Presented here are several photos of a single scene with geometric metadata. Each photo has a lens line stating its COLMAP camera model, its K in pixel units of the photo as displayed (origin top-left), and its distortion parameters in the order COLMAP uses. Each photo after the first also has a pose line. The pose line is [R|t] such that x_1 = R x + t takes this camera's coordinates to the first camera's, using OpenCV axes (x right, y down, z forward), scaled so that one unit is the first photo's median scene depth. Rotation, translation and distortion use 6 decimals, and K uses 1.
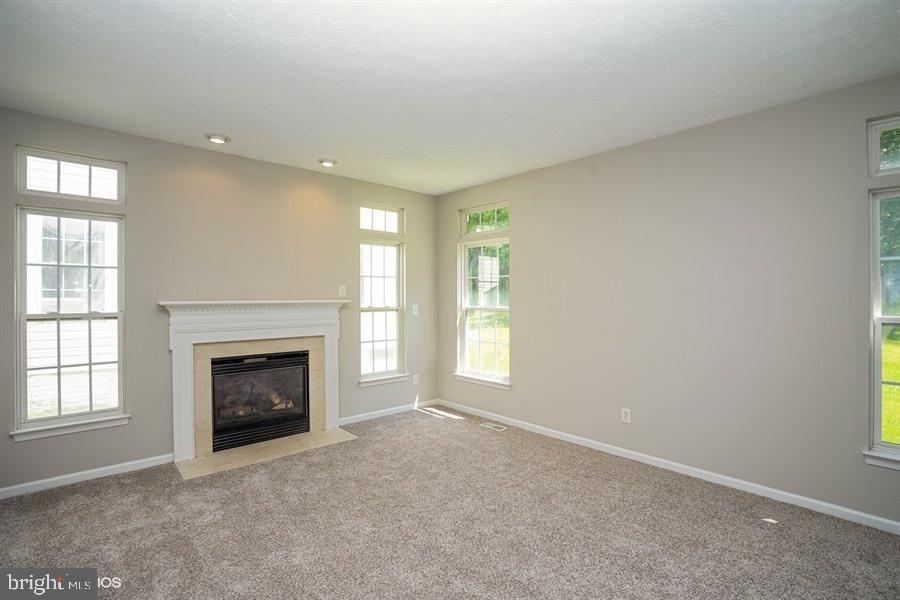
lens RADIAL K [[417.2, 0, 447.7], [0, 417.2, 298.2], [0, 0, 1]] dist [-0.008863, 0.000000]
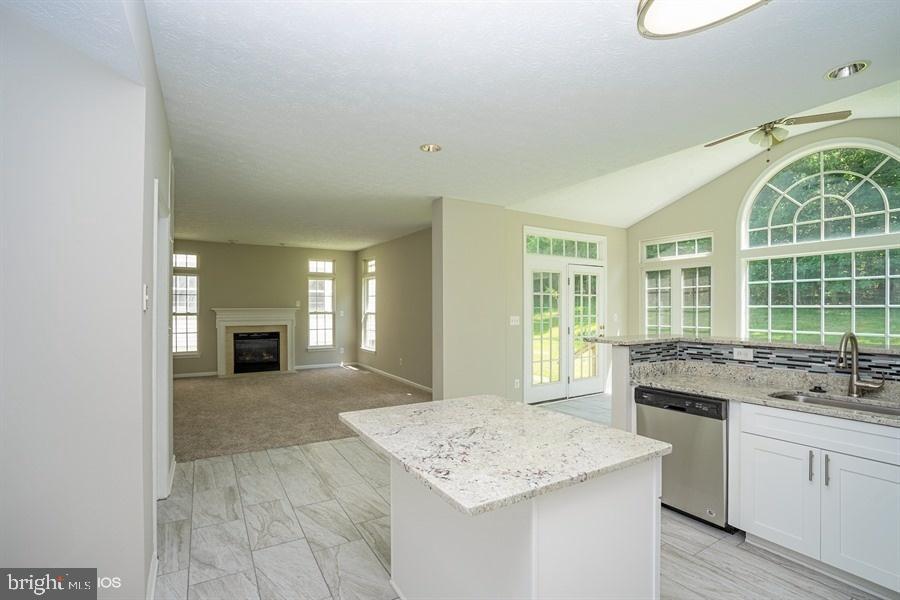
lens RADIAL K [[417.2, 0, 452.6], [0, 417.2, 307.6], [0, 0, 1]] dist [-0.008863, 0.000000]
pose [[0.977634, 0.004007, -0.210275, 0.961726], [-0.003601, 0.999991, 0.002311, -0.005804], [0.210283, -0.001503, 0.977639, -0.871573]]
